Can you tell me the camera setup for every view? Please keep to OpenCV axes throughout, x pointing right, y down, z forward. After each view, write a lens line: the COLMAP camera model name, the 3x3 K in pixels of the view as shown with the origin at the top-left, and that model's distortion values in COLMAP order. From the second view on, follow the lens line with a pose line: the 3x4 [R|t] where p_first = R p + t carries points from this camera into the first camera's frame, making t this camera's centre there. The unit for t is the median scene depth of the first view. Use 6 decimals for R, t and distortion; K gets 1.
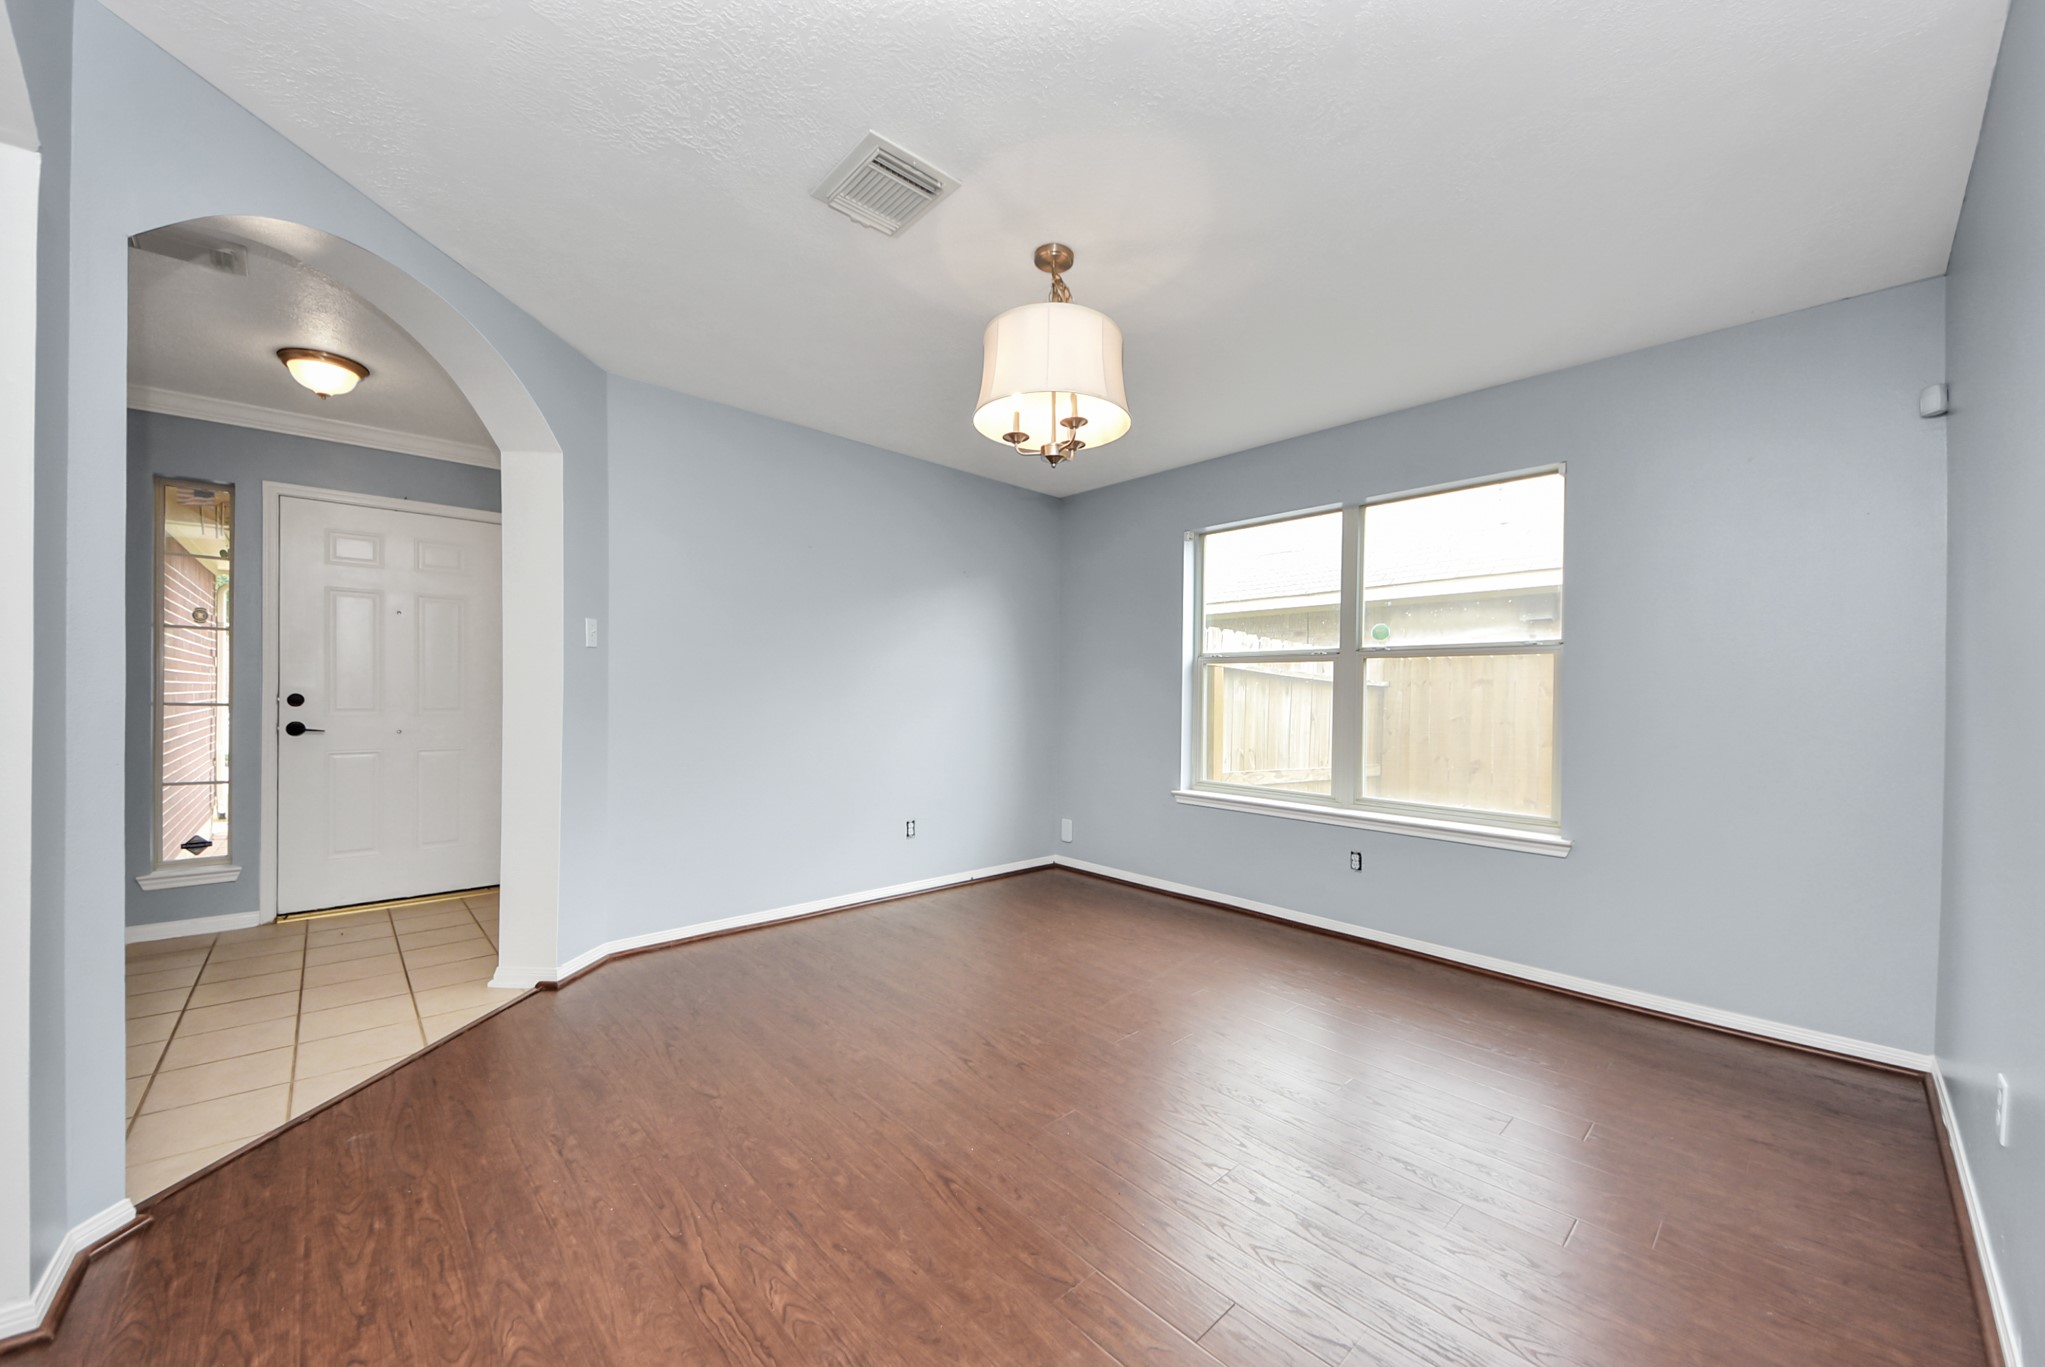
lens RADIAL K [[755.8, 0, 1037.2], [0, 755.8, 696.9], [0, 0, 1]] dist [0.010283, -0.005370]
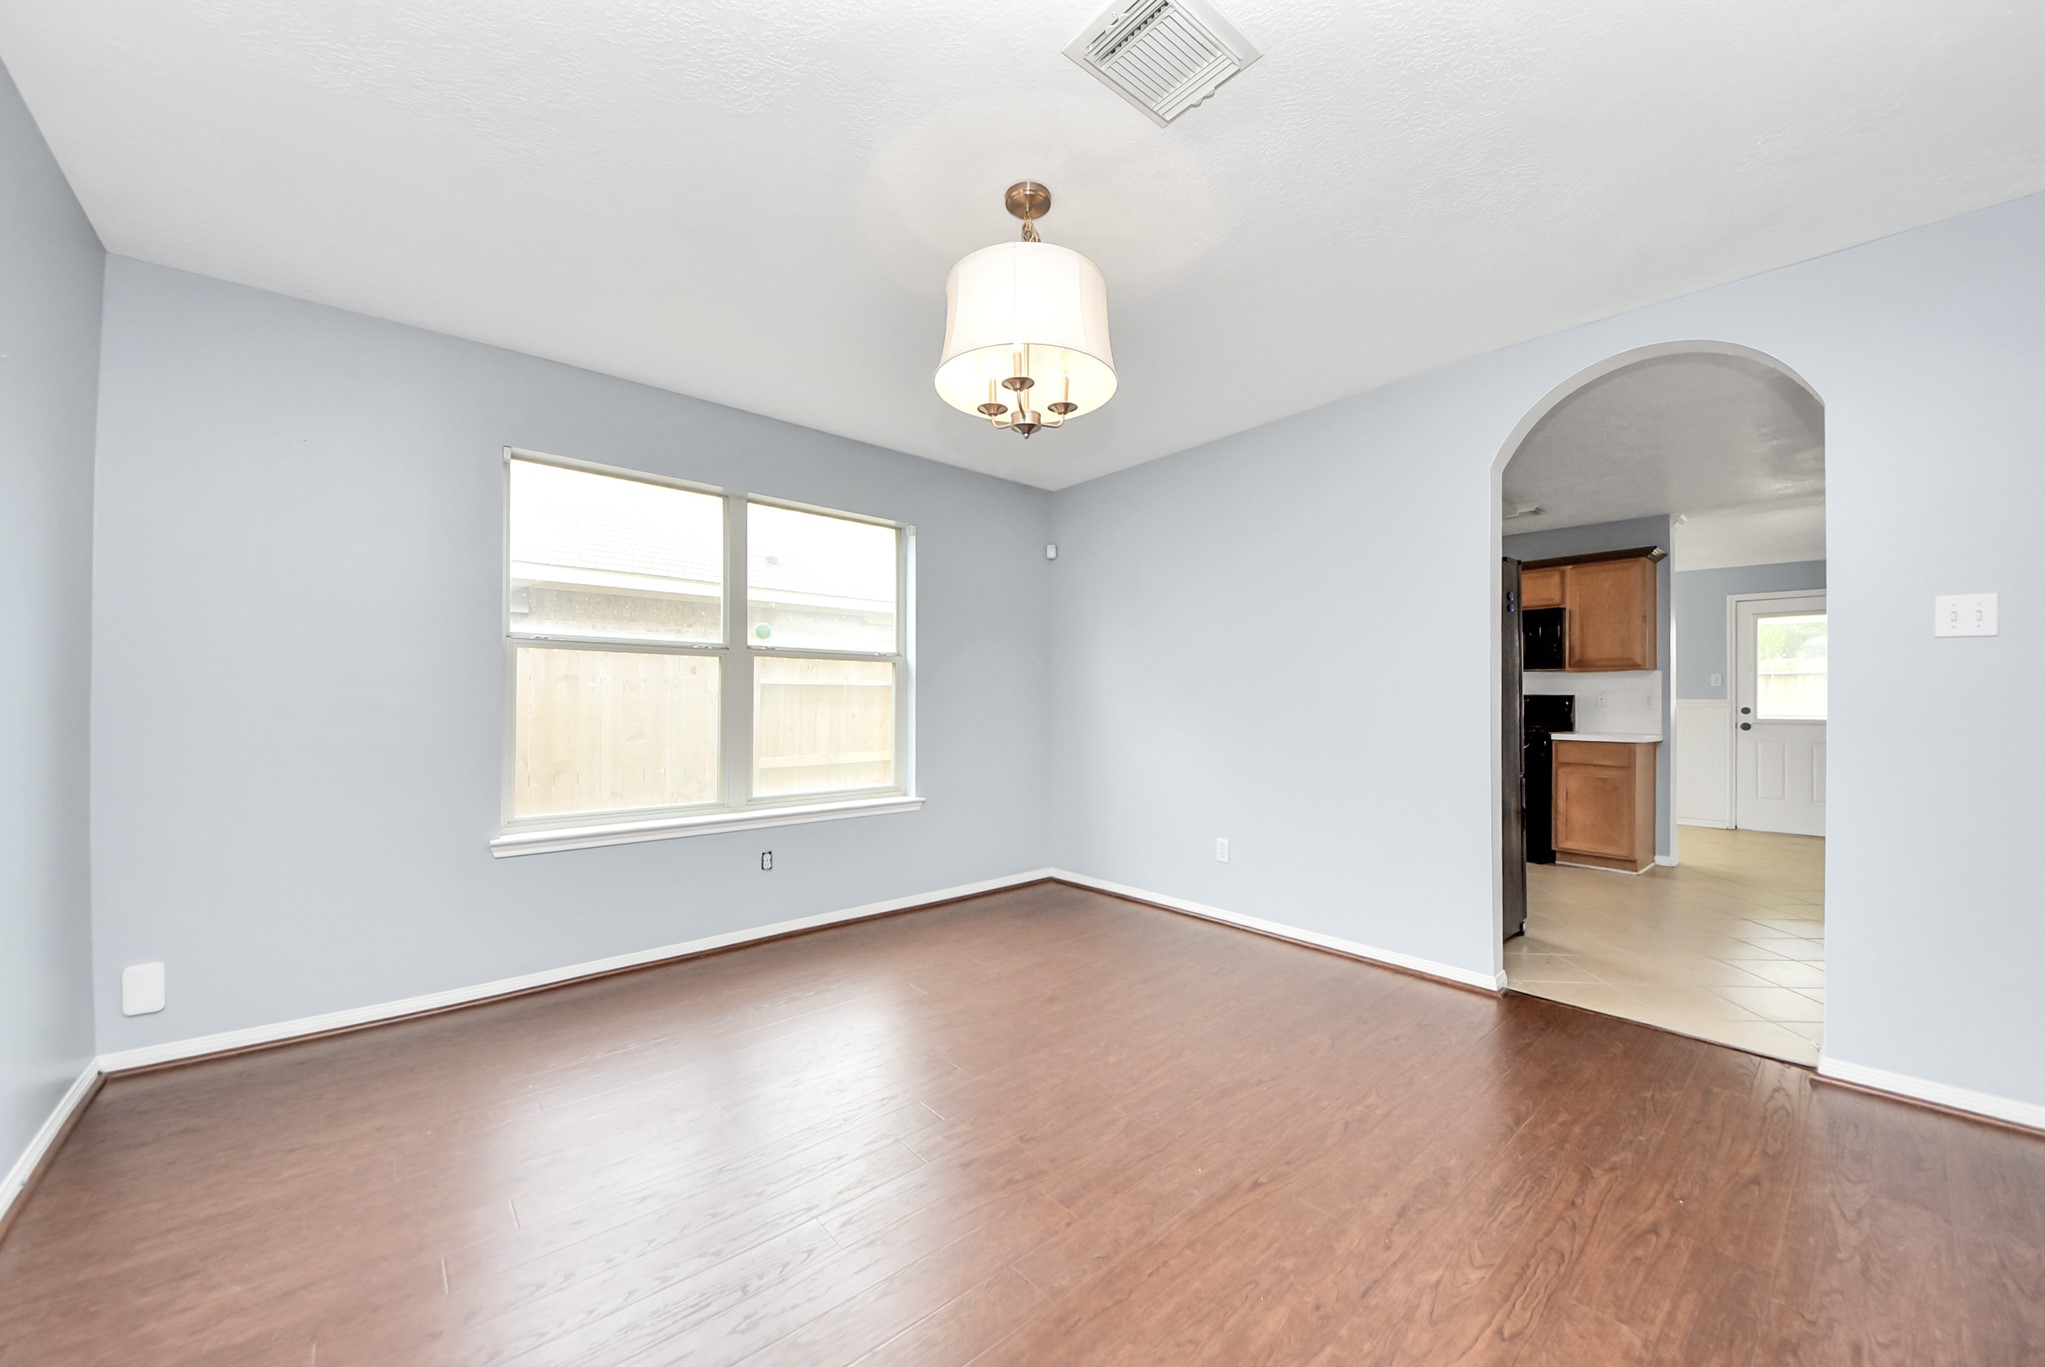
lens RADIAL K [[755.8, 0, 1028.6], [0, 755.8, 689.7], [0, 0, 1]] dist [0.010283, -0.005370]
pose [[0.041723, -0.009161, 0.999087, -0.621034], [-0.003728, 0.999950, 0.009325, -0.020637], [-0.999122, -0.004114, 0.041687, 0.685859]]
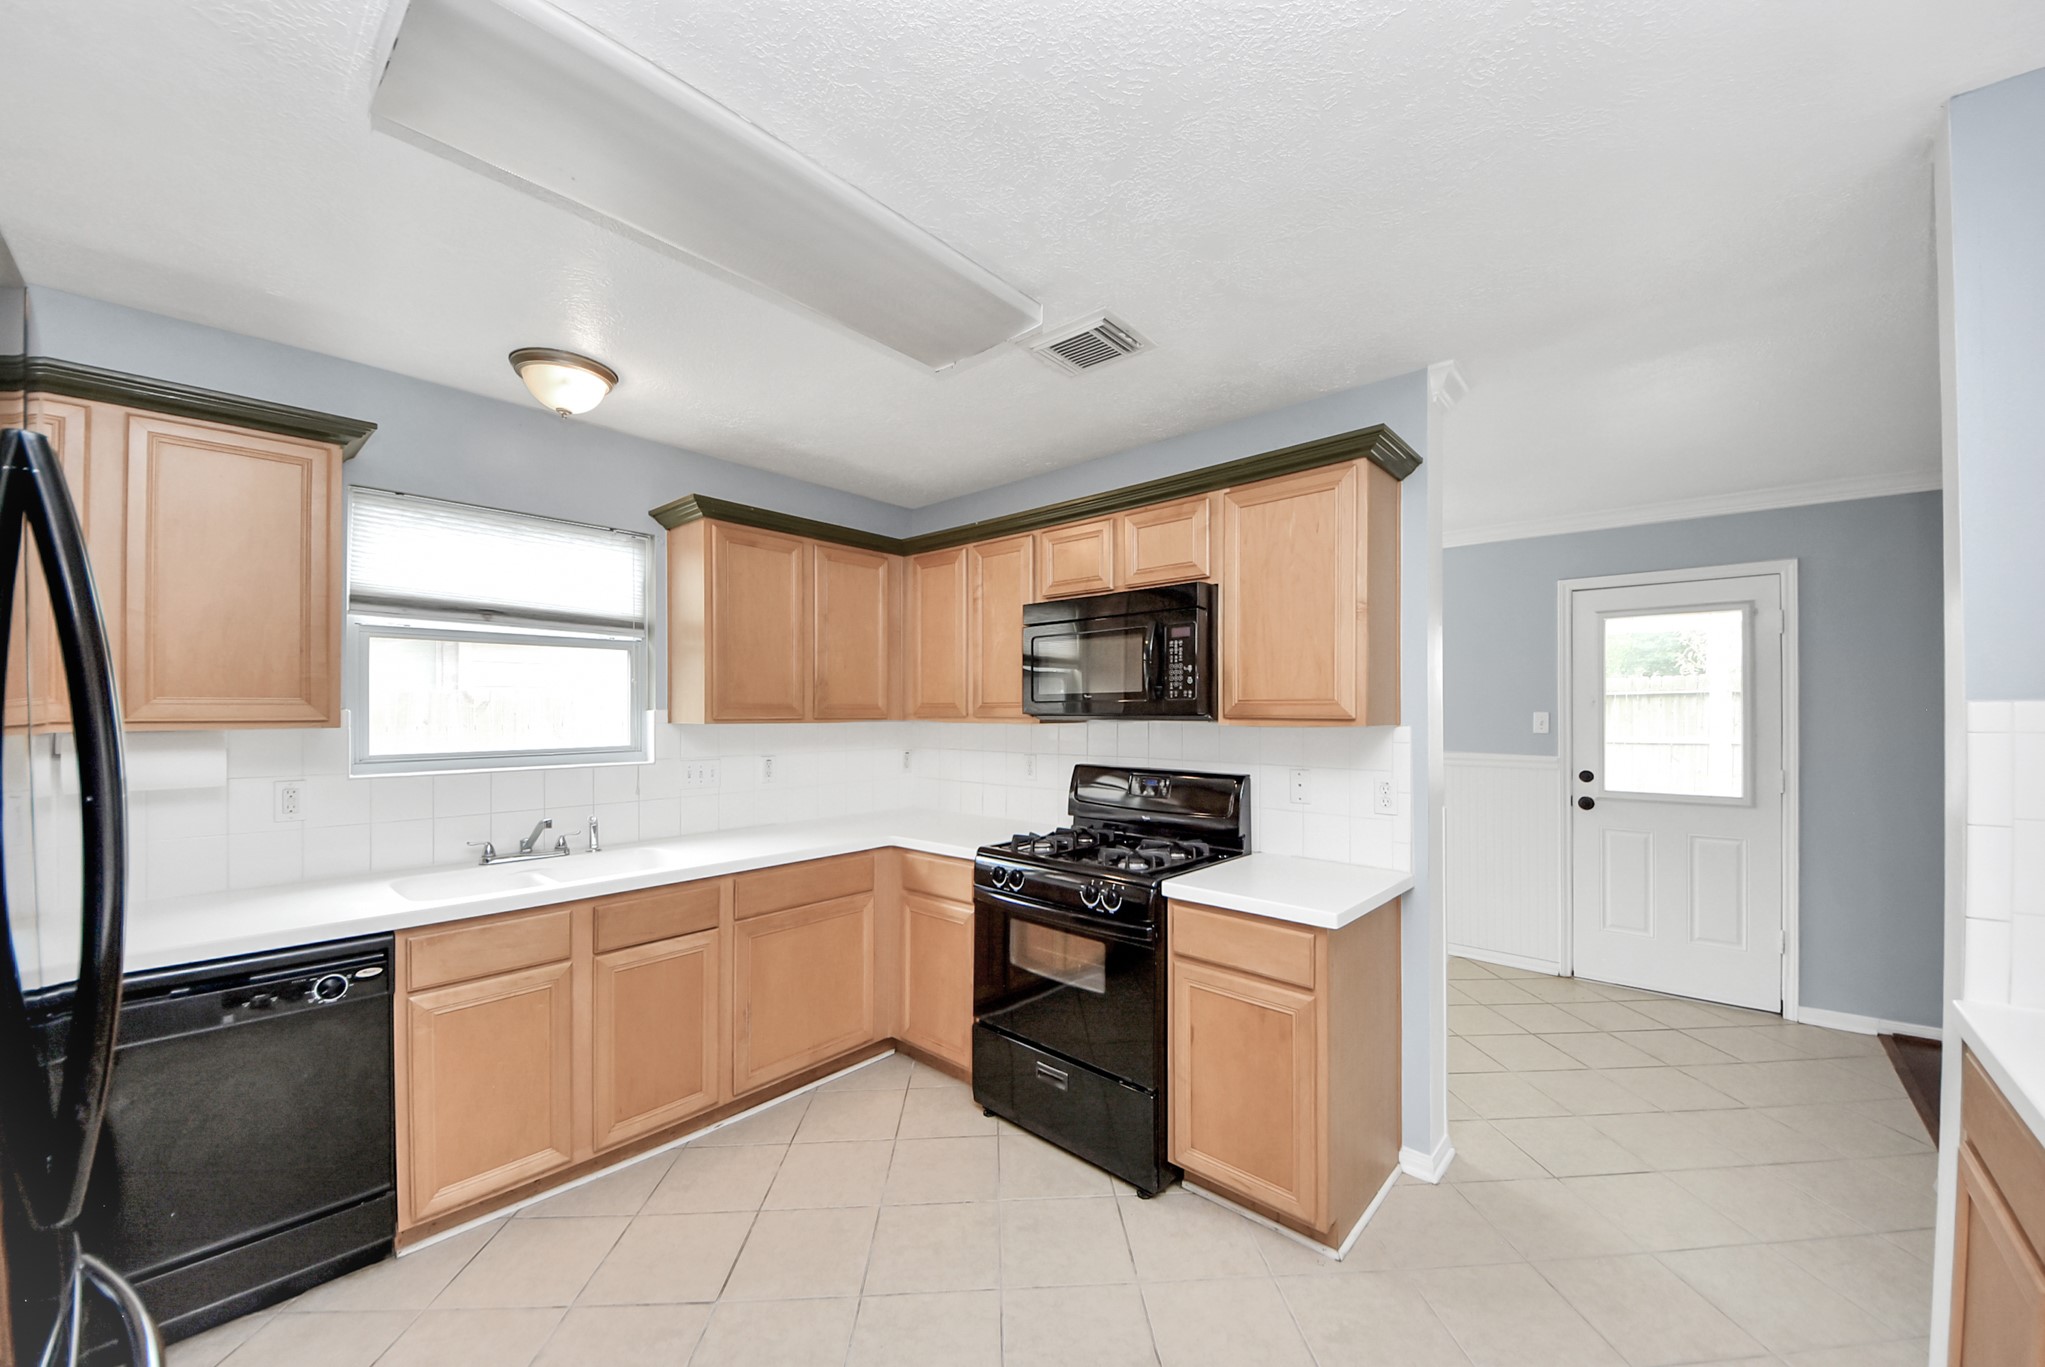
lens RADIAL K [[755.8, 0, 1048.8], [0, 755.8, 707.1], [0, 0, 1]] dist [0.010283, -0.005370]
pose [[-0.095210, -0.014237, 0.995355, -0.464954], [0.000360, 0.999897, 0.014336, -0.029603], [-0.995457, 0.001723, -0.095195, 0.549481]]
